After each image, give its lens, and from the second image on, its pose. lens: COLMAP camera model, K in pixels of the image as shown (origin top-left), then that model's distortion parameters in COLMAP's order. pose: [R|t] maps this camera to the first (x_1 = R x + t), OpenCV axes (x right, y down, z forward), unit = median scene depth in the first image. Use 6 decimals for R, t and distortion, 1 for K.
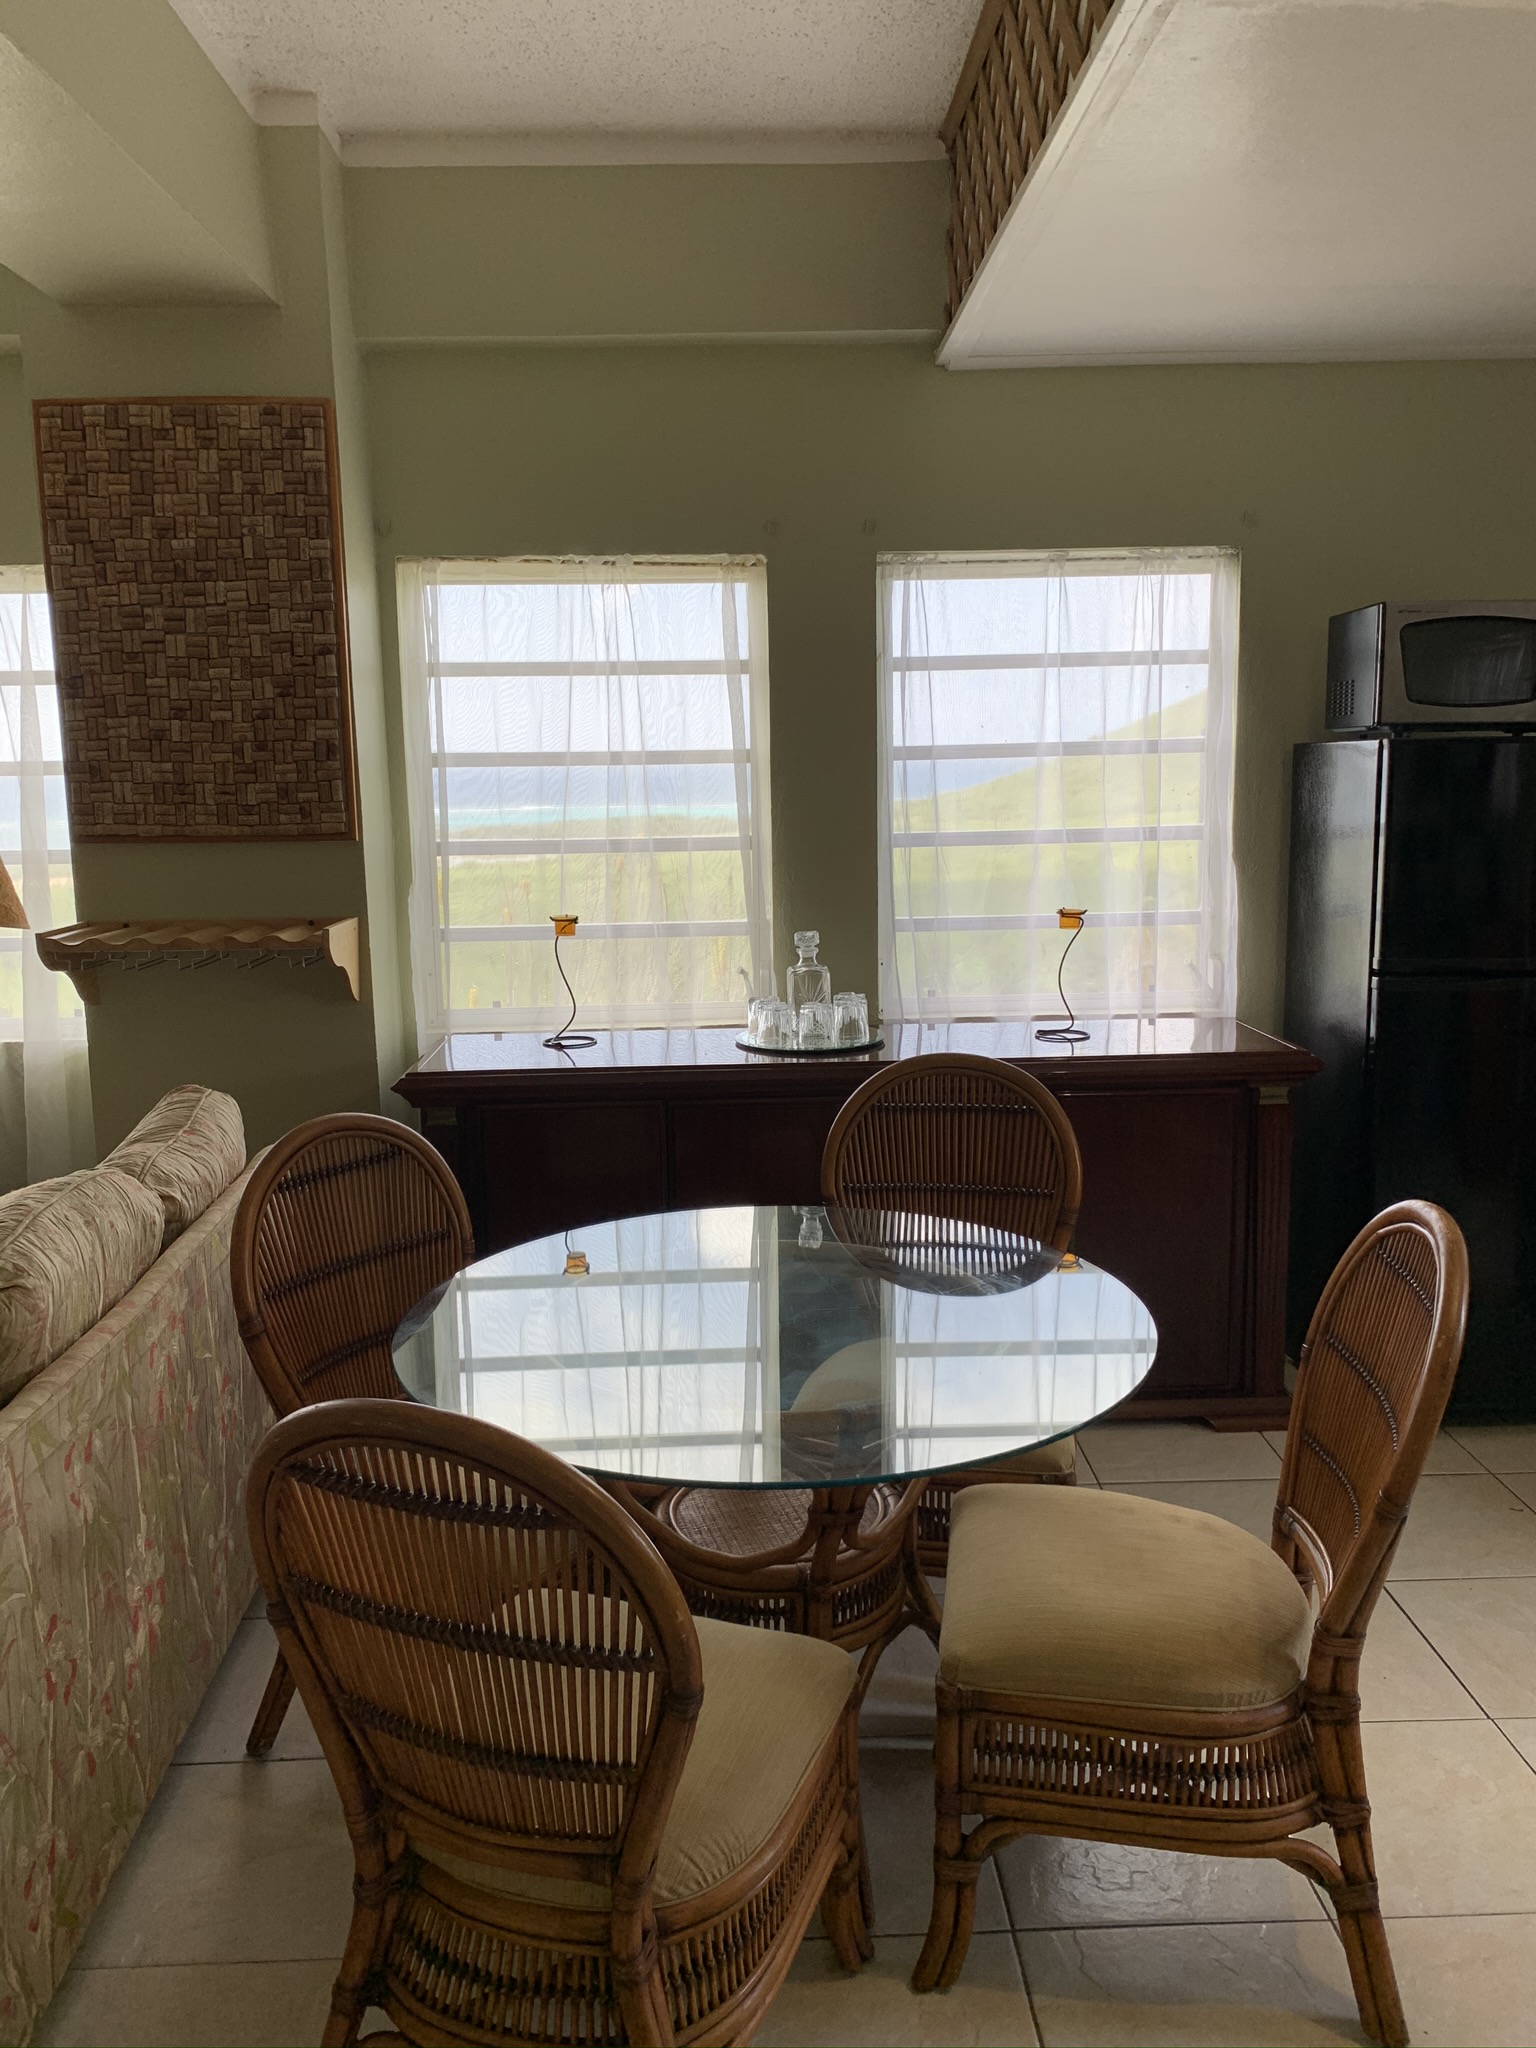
lens RADIAL K [[1575.8, 0, 768.0], [0, 1575.8, 1024.0], [0, 0, 1]] dist [0.003567, 0.012882]
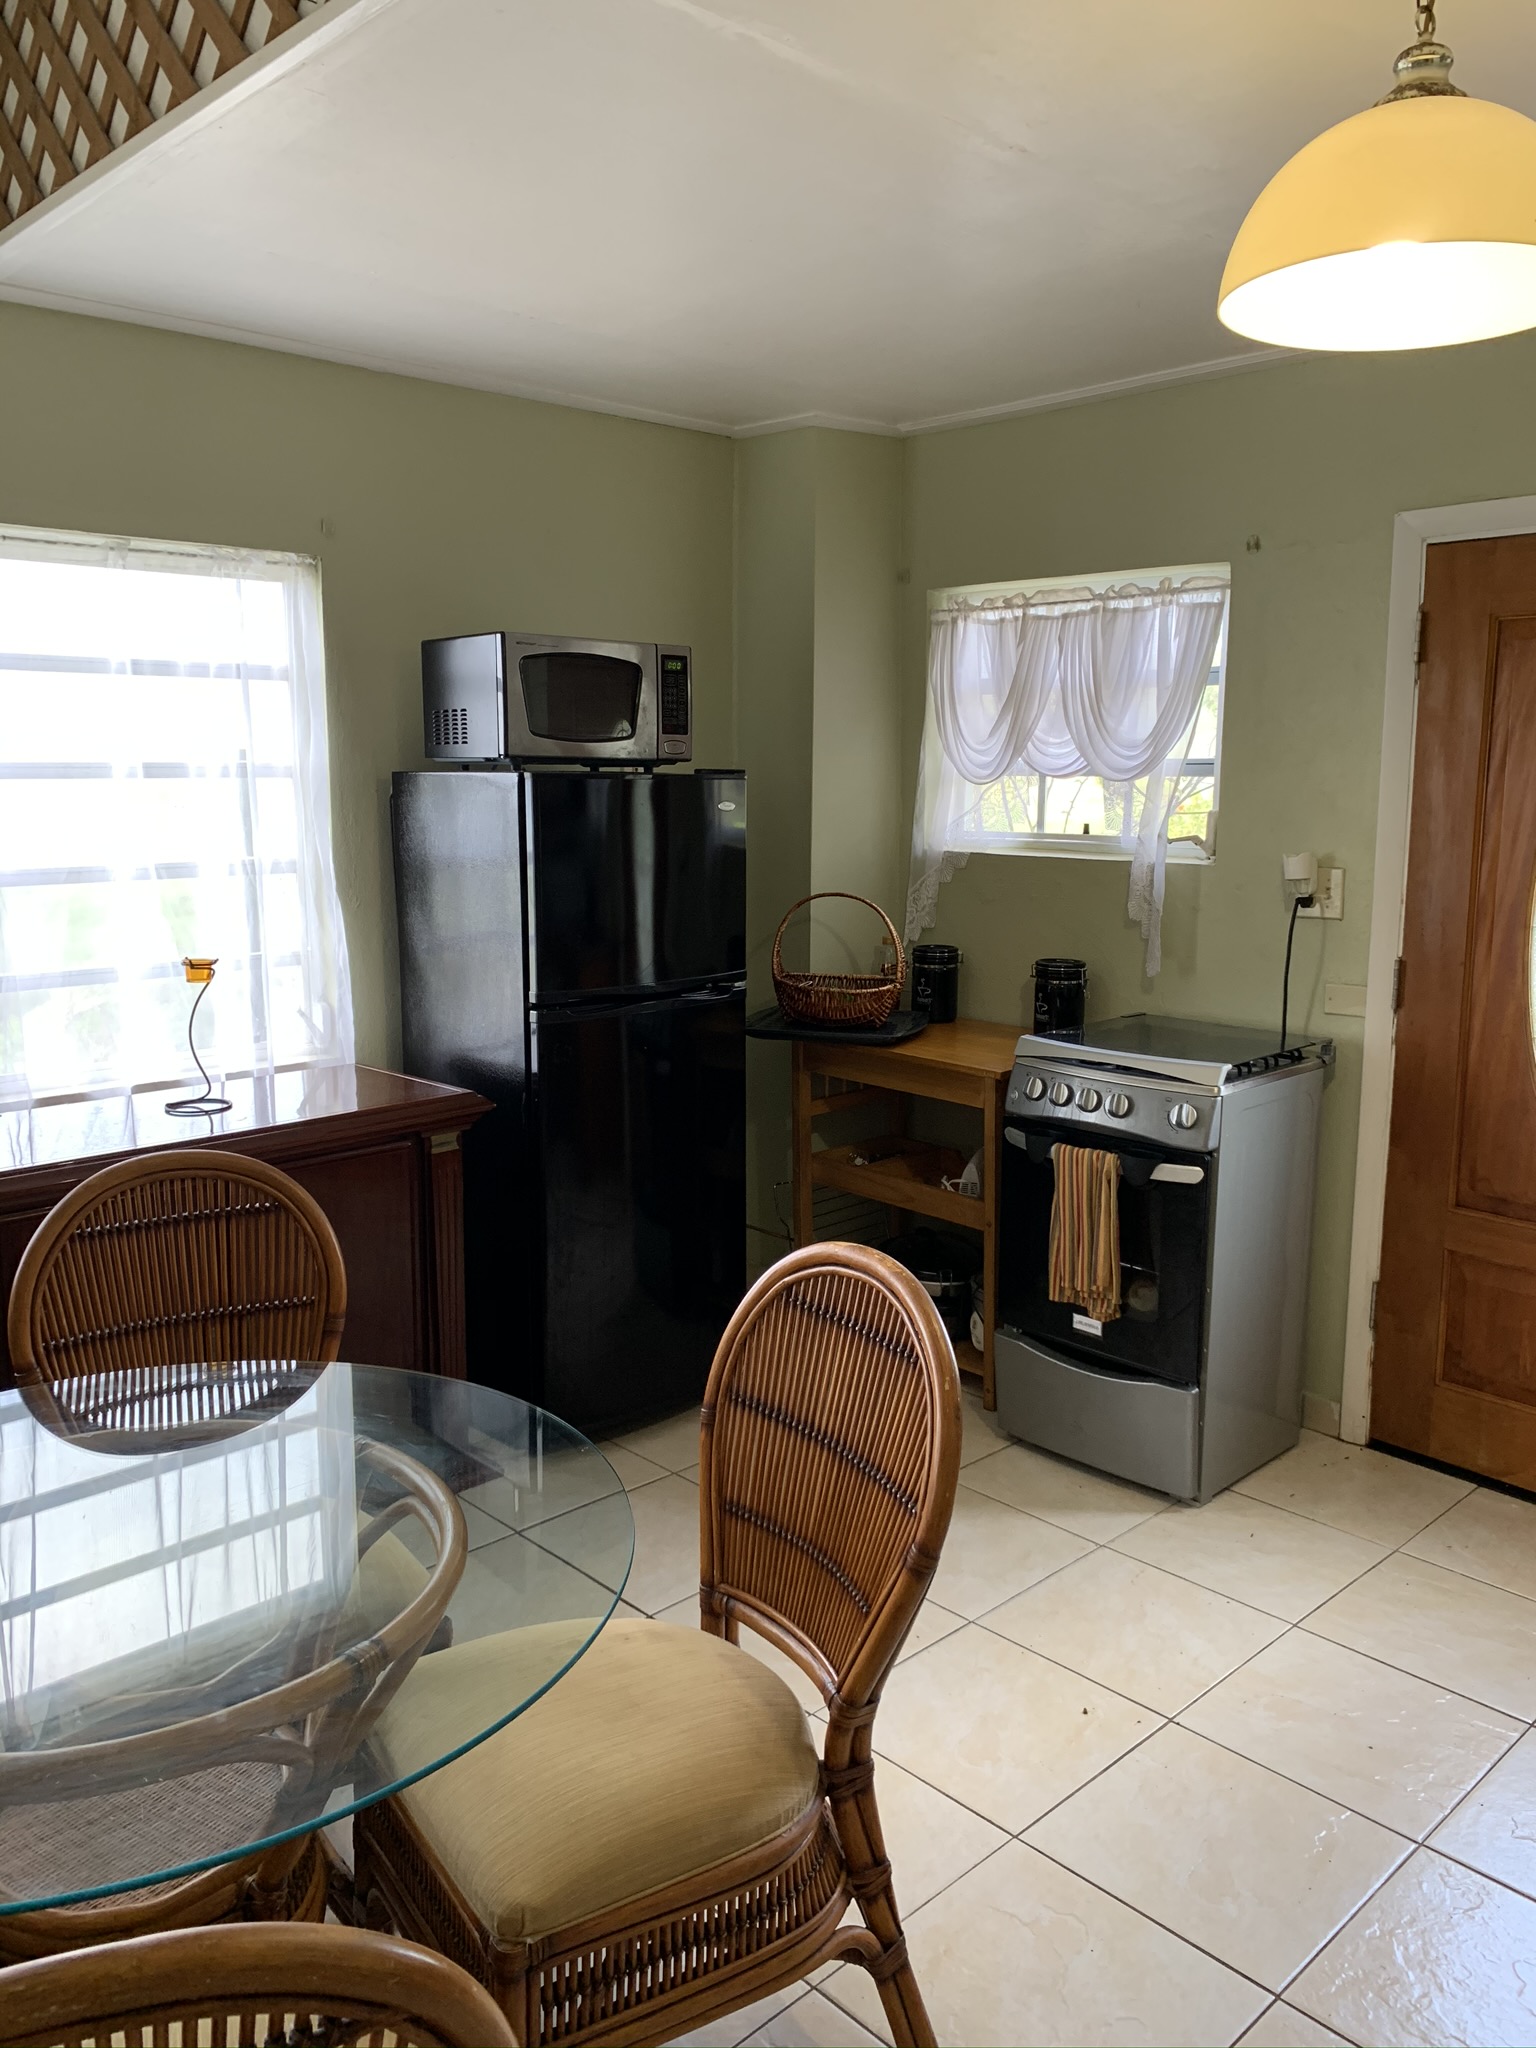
lens RADIAL K [[1571.4, 0, 768.0], [0, 1571.4, 1024.0], [0, 0, 1]] dist [0.132277, -0.197914]
pose [[0.745061, -0.091286, 0.660720, -0.165641], [0.094403, 0.995051, 0.031024, -0.038858], [-0.660282, 0.039259, 0.749991, 0.152279]]
